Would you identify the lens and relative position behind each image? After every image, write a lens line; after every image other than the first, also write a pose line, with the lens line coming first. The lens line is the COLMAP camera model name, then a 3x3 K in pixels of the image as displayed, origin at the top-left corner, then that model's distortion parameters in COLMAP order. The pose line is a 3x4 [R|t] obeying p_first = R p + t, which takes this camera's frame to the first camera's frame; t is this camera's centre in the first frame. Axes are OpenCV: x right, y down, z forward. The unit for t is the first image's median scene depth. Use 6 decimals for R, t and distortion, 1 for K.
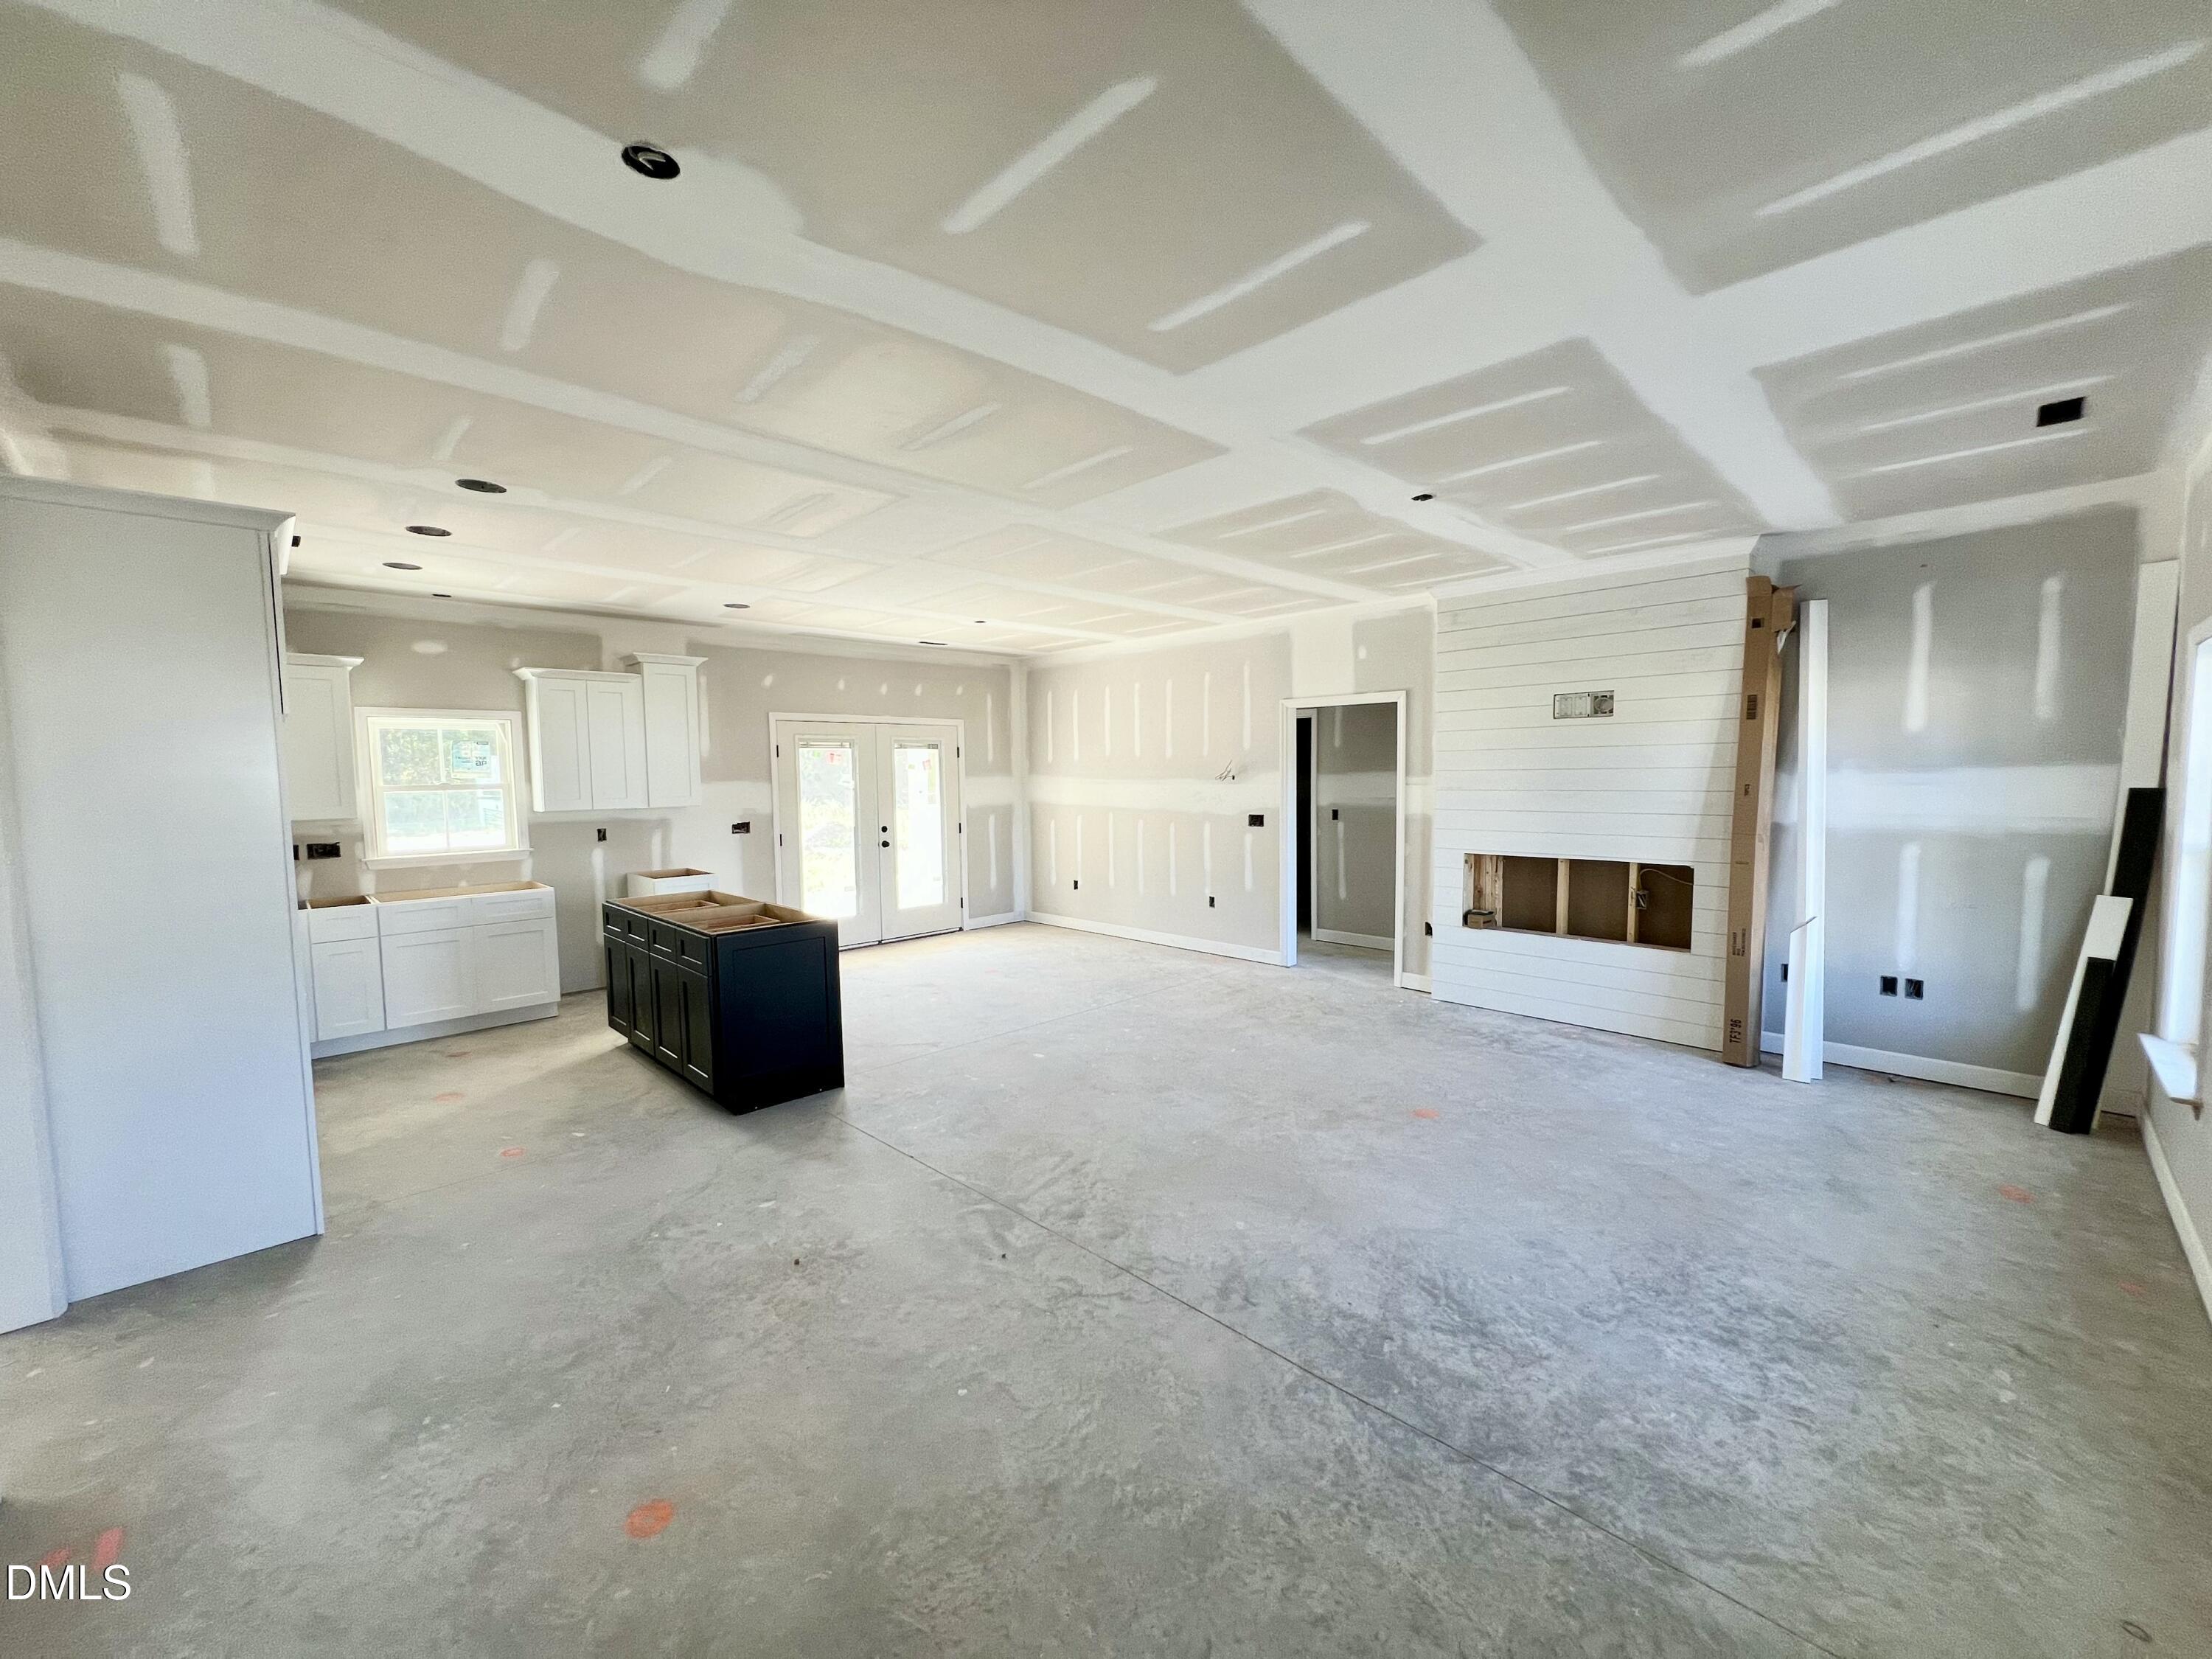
lens RADIAL K [[881.8, 0, 1101.0], [0, 881.8, 833.8], [0, 0, 1]] dist [-0.002019, 0.000128]
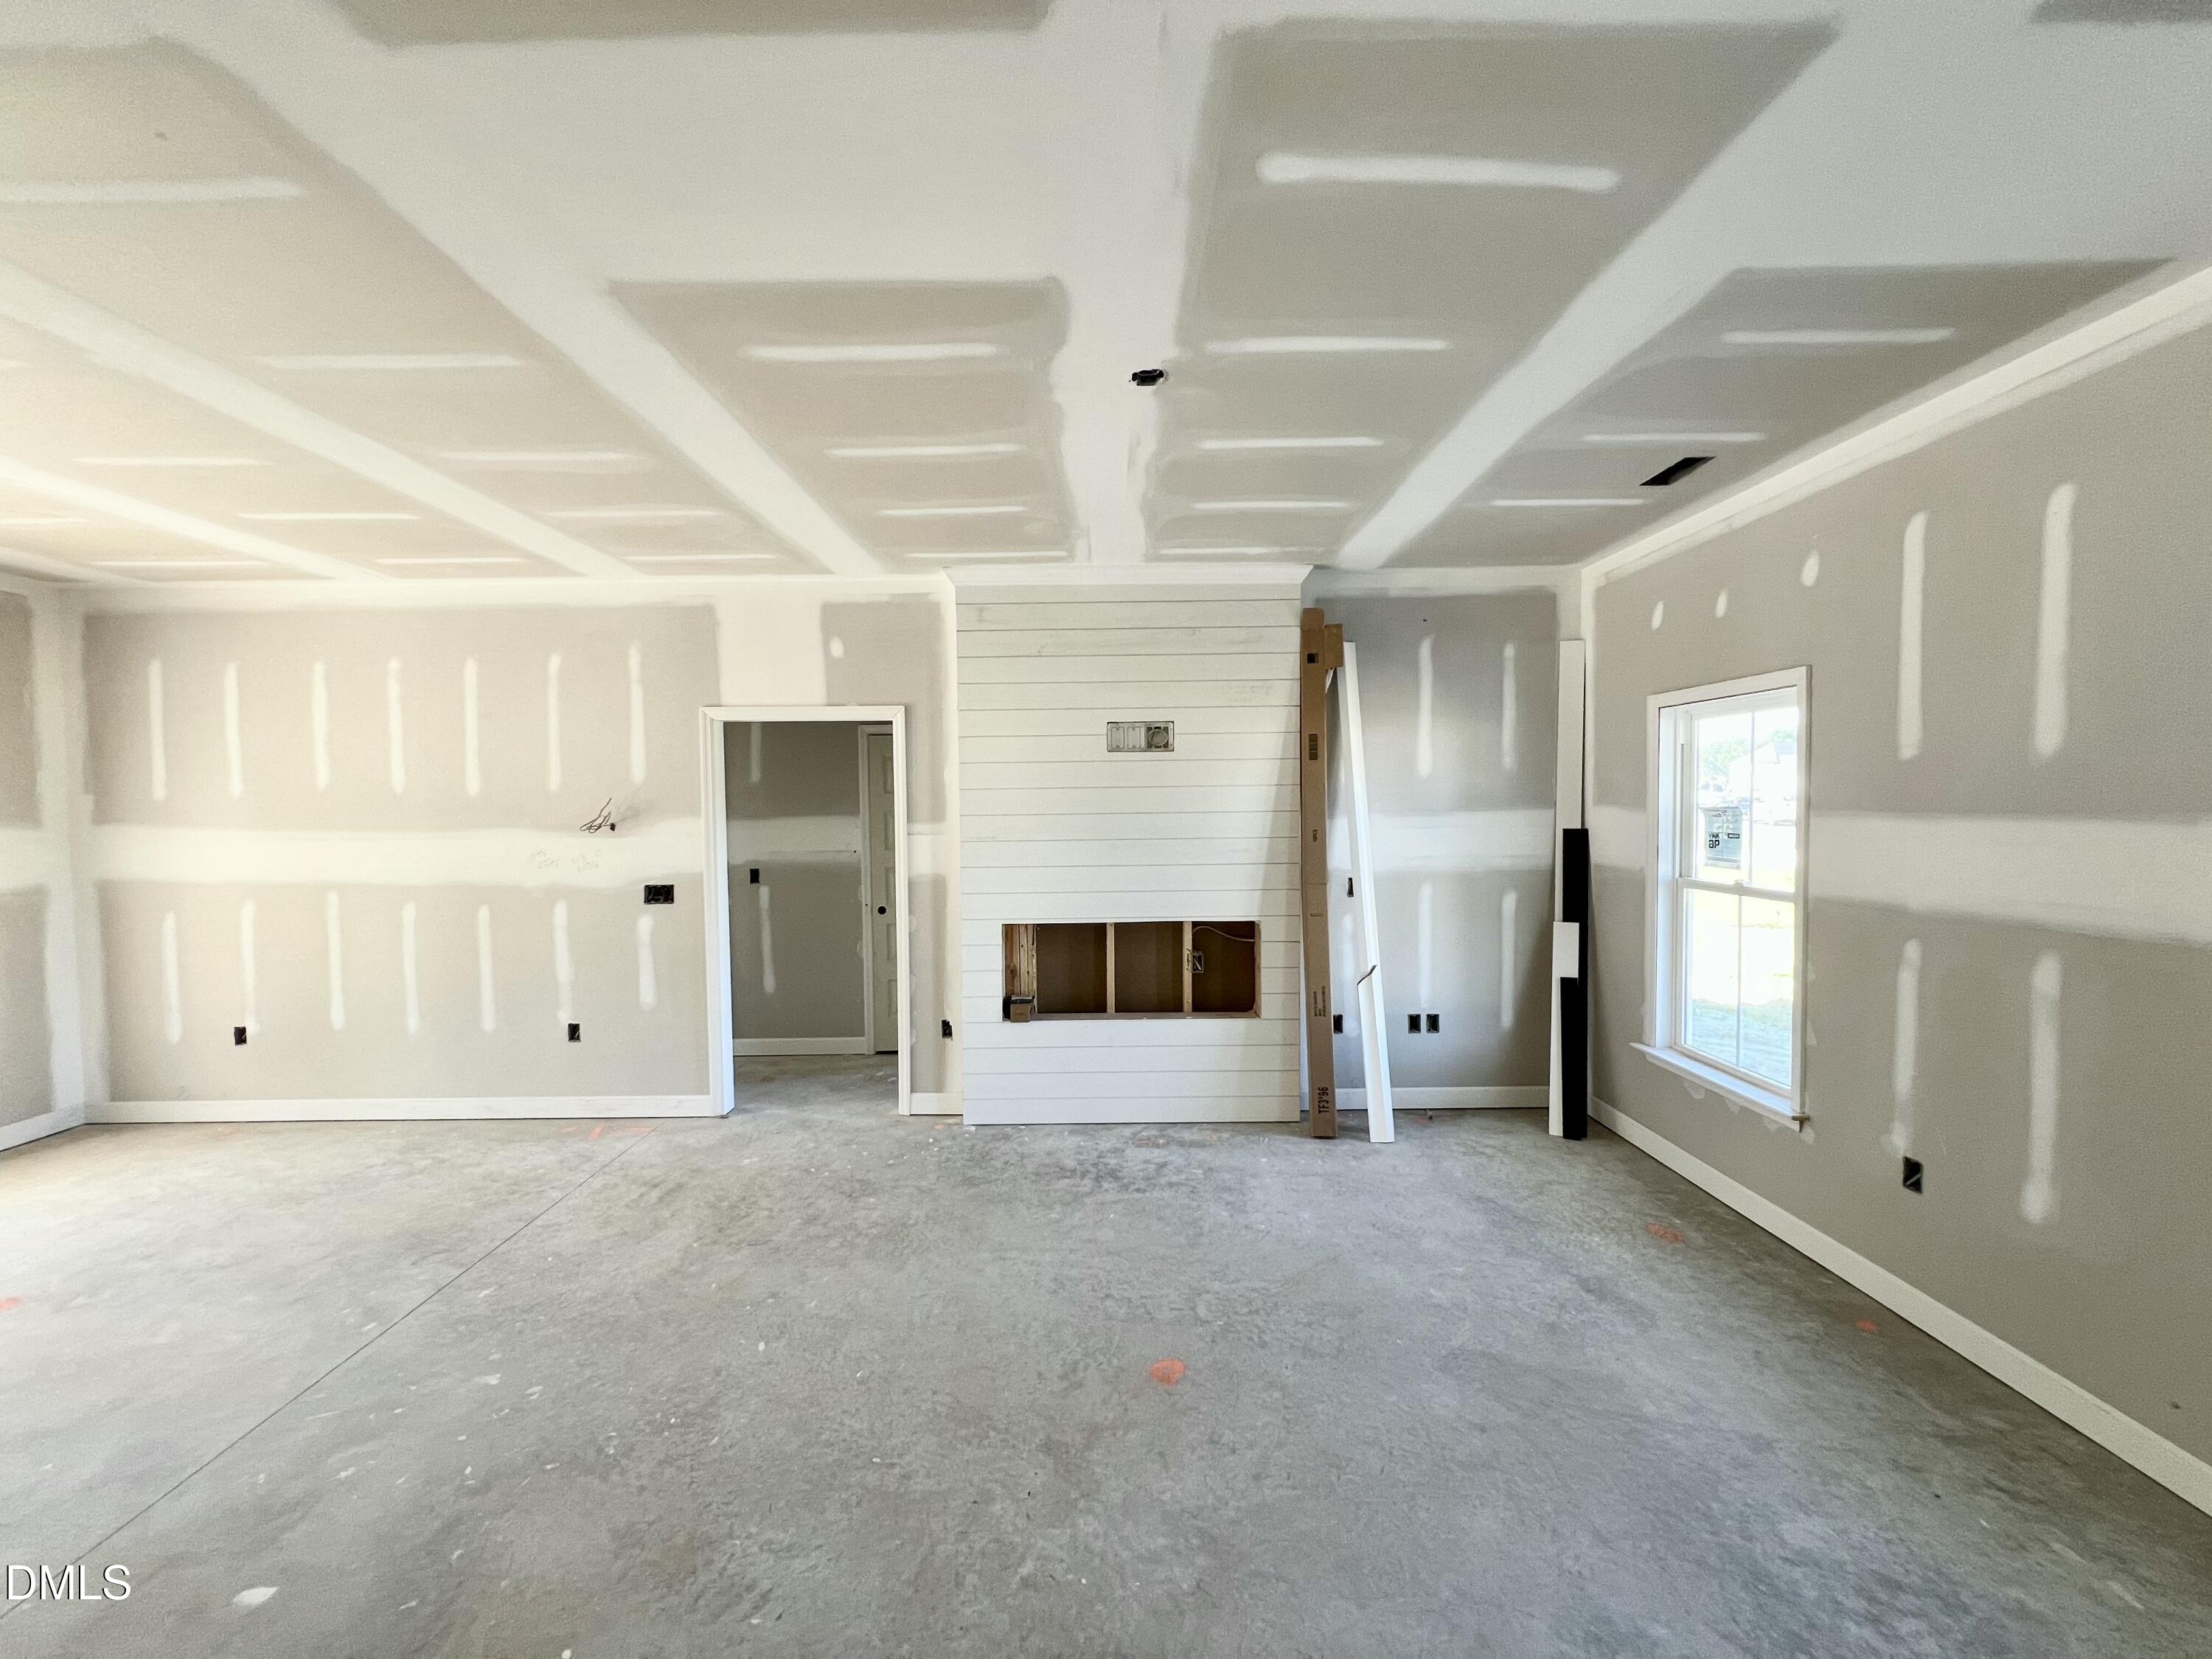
lens RADIAL K [[881.8, 0, 1101.0], [0, 881.8, 833.8], [0, 0, 1]] dist [-0.002019, 0.000128]
pose [[0.694625, -0.020465, 0.719081, -0.074671], [0.053287, 0.998313, -0.023064, -0.035037], [-0.717396, 0.054338, 0.694544, 0.428310]]
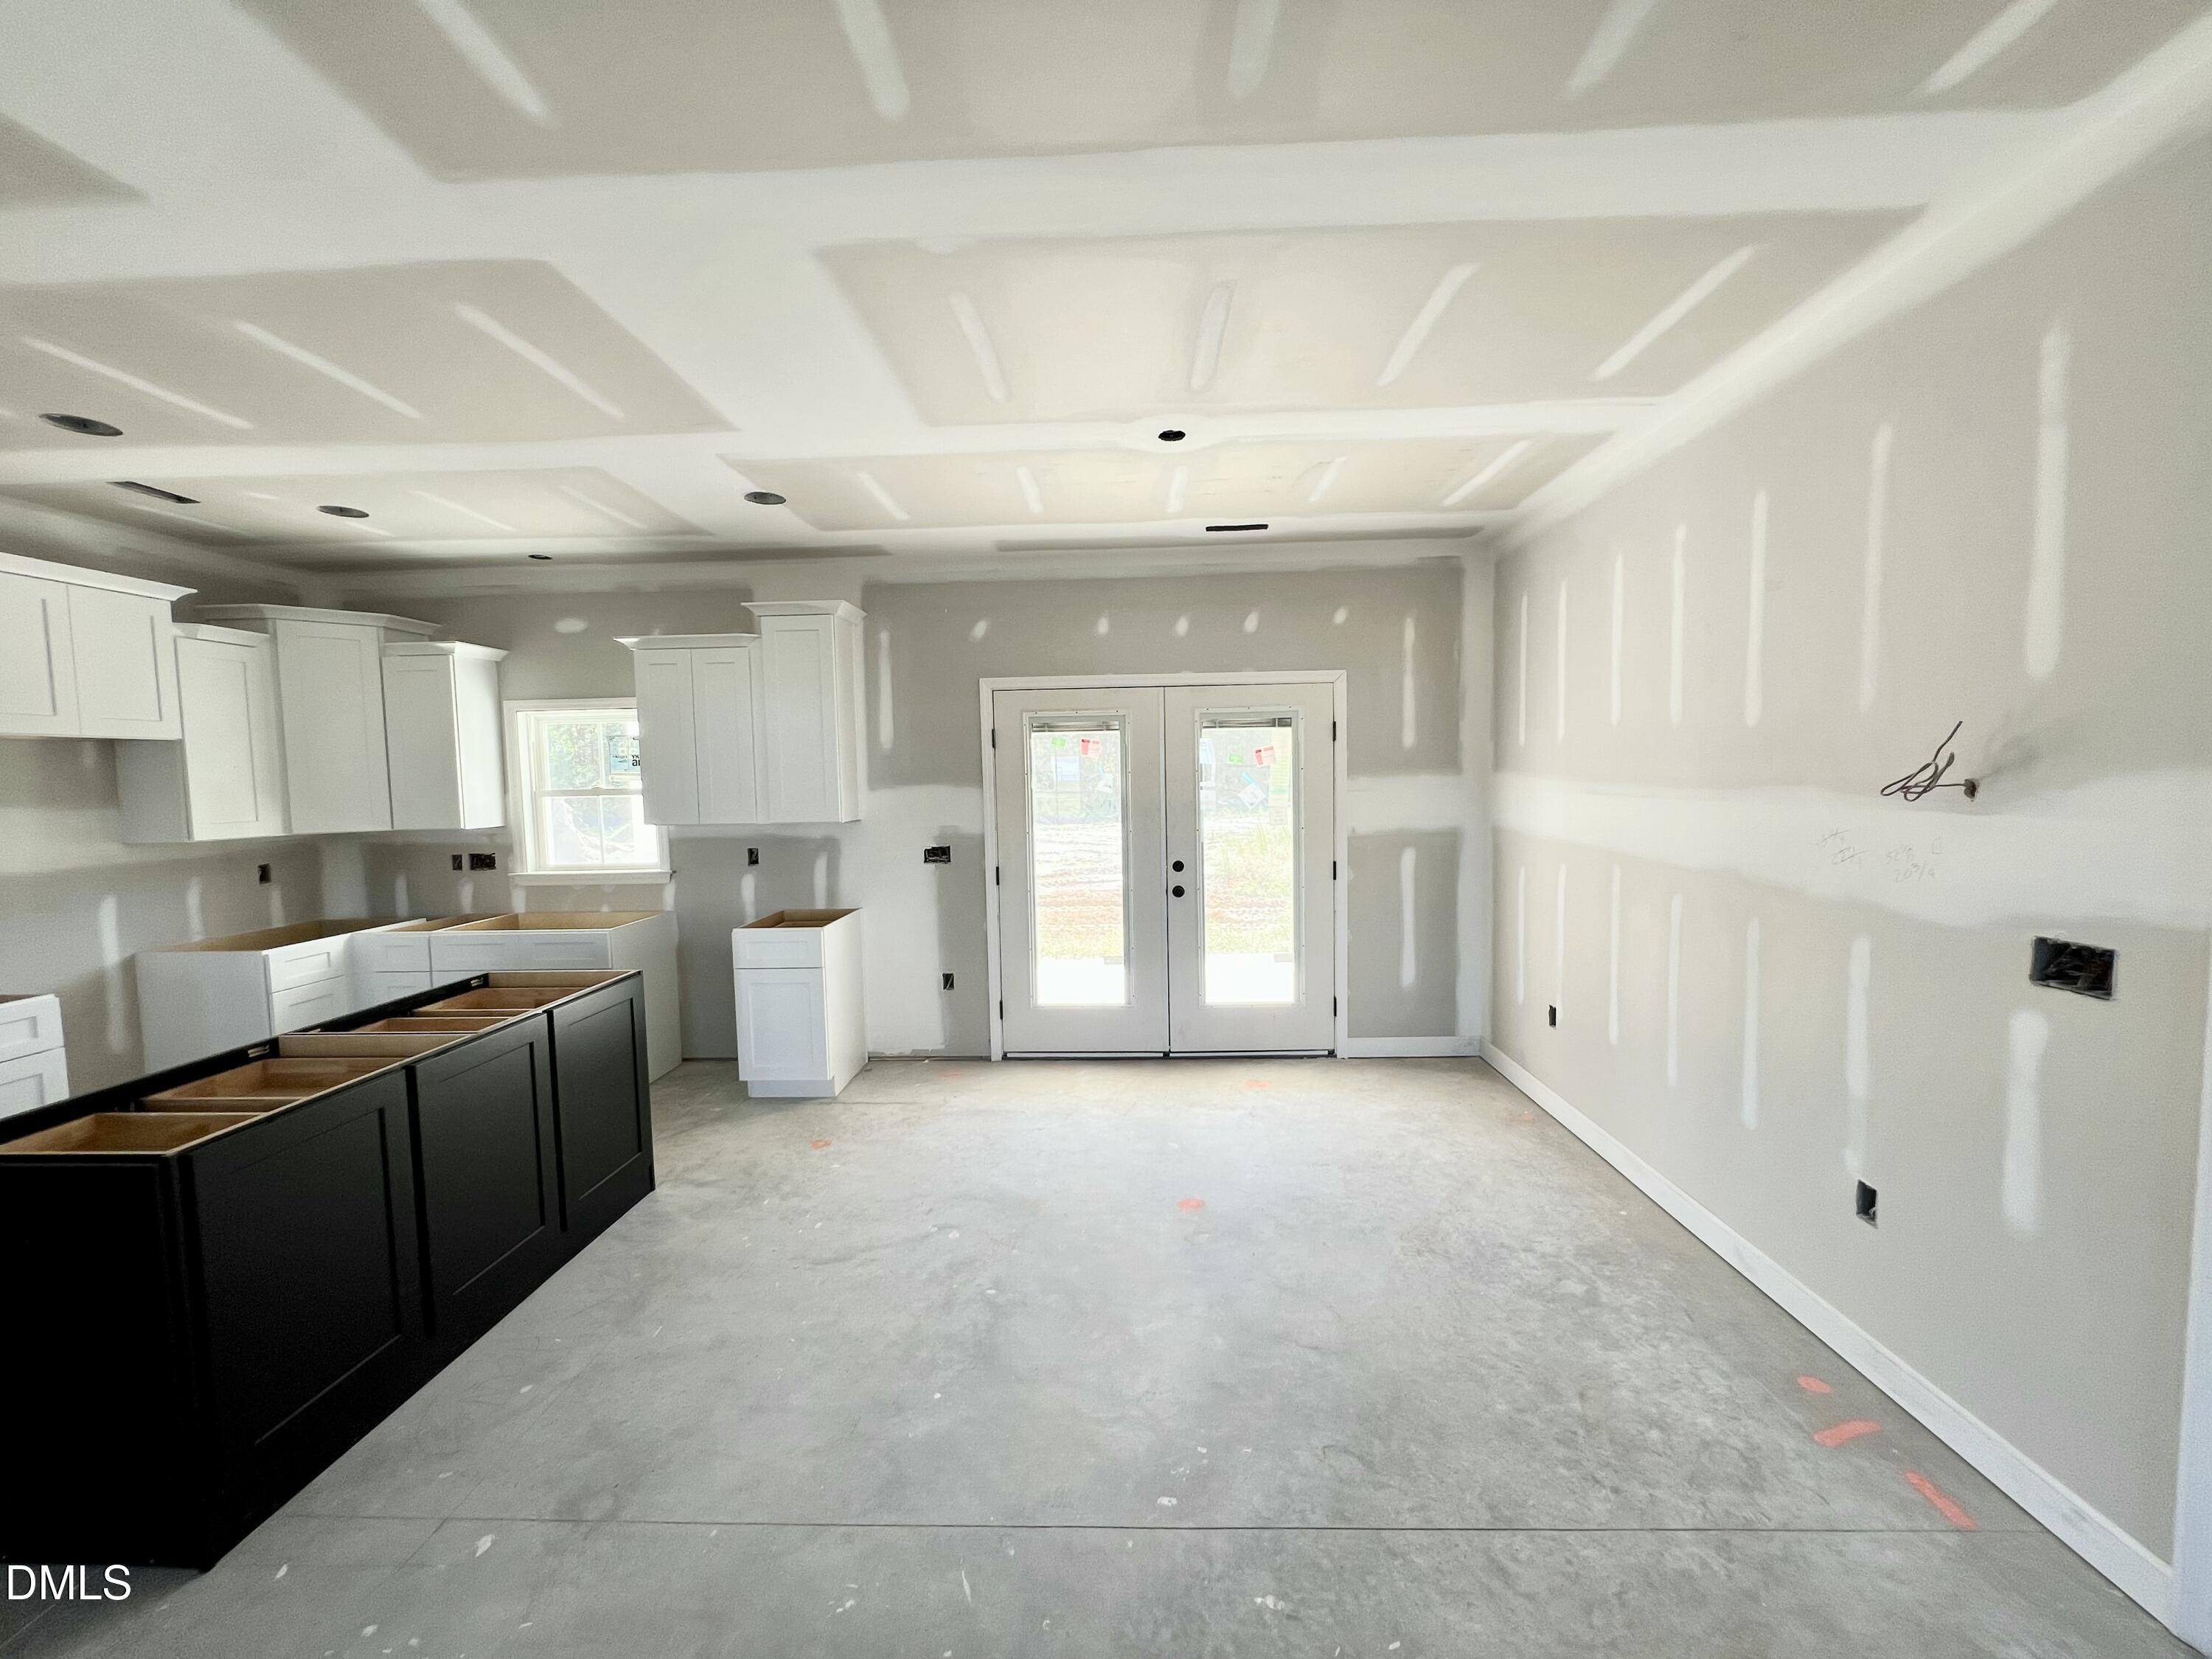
lens RADIAL K [[887.8, 0, 1100.1], [0, 887.8, 834.4], [0, 0, 1]] dist [0.000756, 0.000054]
pose [[0.693254, 0.049395, -0.718999, 0.213123], [-0.041362, 0.998731, 0.028732, -0.061759], [0.719505, 0.009821, 0.694417, 0.823996]]
